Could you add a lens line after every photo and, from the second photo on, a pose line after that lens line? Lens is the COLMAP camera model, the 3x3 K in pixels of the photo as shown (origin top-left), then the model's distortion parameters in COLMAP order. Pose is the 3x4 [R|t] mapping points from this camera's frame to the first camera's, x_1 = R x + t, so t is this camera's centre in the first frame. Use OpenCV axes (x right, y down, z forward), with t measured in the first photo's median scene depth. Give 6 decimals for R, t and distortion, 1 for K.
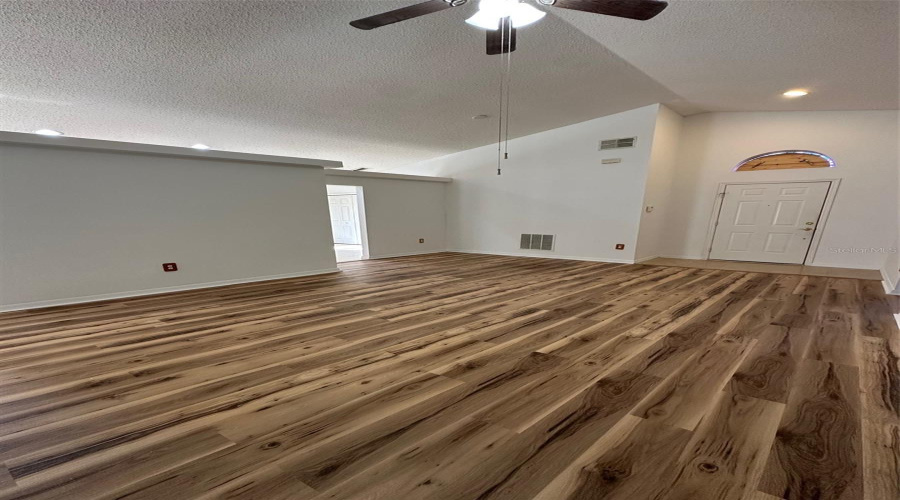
lens RADIAL K [[382.2, 0, 420.2], [0, 382.2, 248.9], [0, 0, 1]] dist [-0.000423, -0.000298]
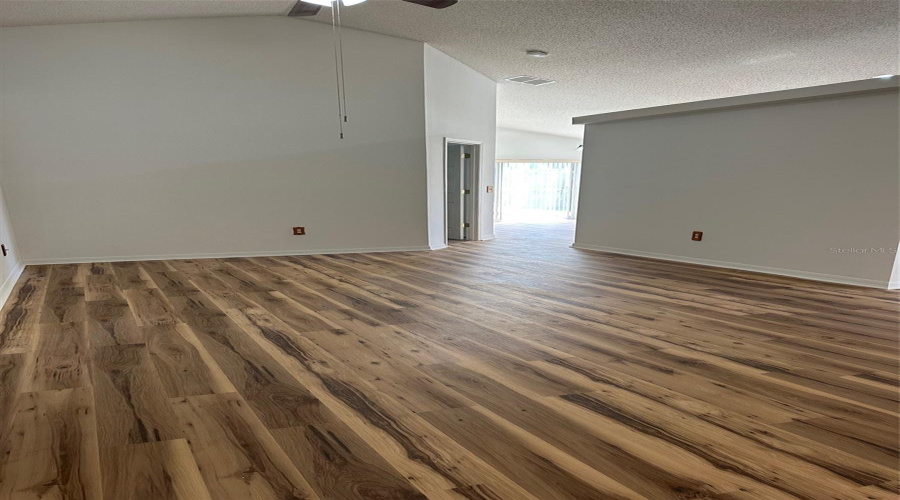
lens RADIAL K [[382.2, 0, 420.2], [0, 382.2, 248.9], [0, 0, 1]] dist [-0.000423, -0.000298]
pose [[0.015332, 0.185200, -0.982581, 1.671570], [-0.080159, 0.979761, 0.183418, -0.156265], [0.996664, 0.075951, 0.029867, 1.551585]]
